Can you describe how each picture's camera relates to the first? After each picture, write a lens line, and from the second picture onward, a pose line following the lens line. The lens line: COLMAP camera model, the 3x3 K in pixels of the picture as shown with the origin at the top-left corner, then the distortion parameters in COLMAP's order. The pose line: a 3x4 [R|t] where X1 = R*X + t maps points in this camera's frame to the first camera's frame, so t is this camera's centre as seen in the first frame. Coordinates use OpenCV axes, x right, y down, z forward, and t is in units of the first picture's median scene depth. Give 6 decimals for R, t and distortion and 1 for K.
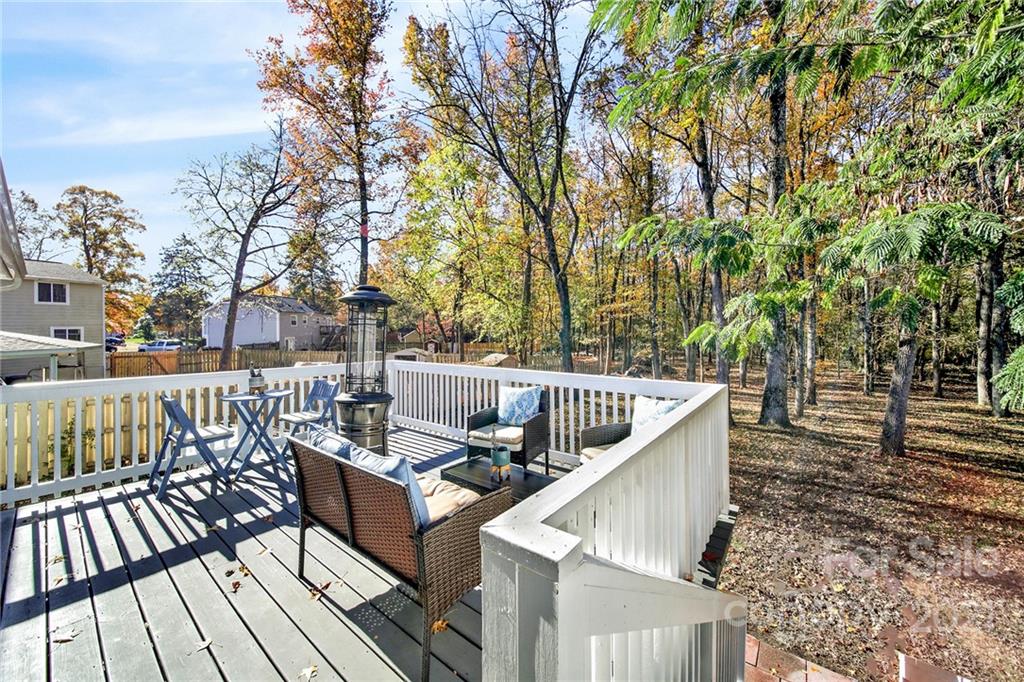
lens RADIAL K [[371.6, 0, 509.9], [0, 371.6, 335.3], [0, 0, 1]] dist [-0.002529, 0.000077]
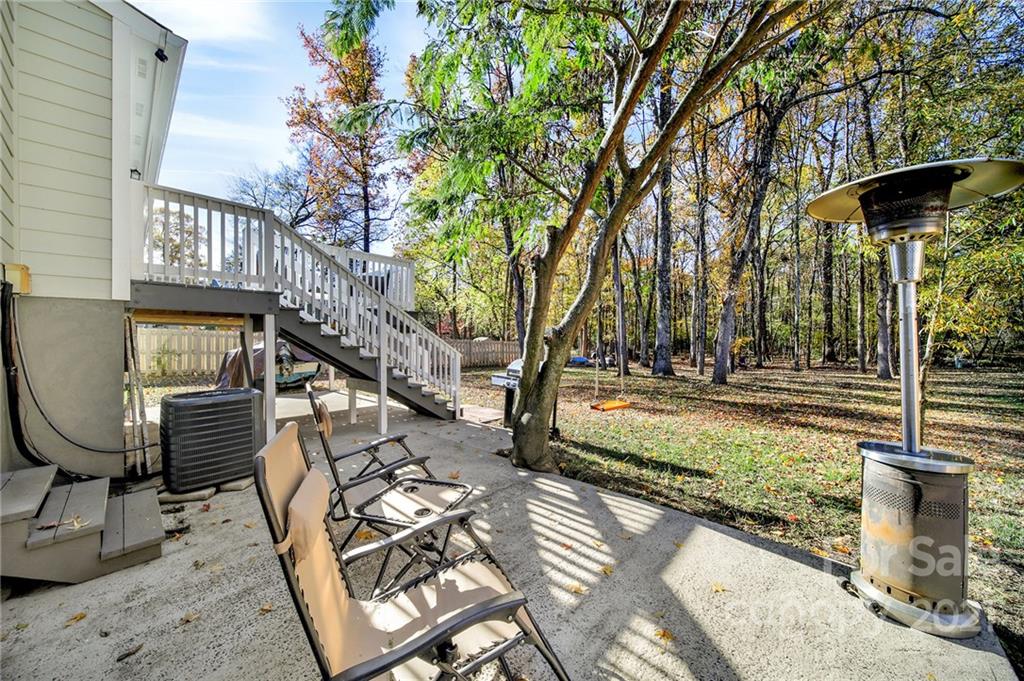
lens RADIAL K [[371.6, 0, 514.1], [0, 371.6, 340.2], [0, 0, 1]] dist [-0.002529, 0.000077]
pose [[0.995507, -0.001320, -0.094674, 0.213196], [0.000277, 0.999939, -0.011025, 0.087951], [0.094682, 0.010949, 0.995447, -0.189344]]
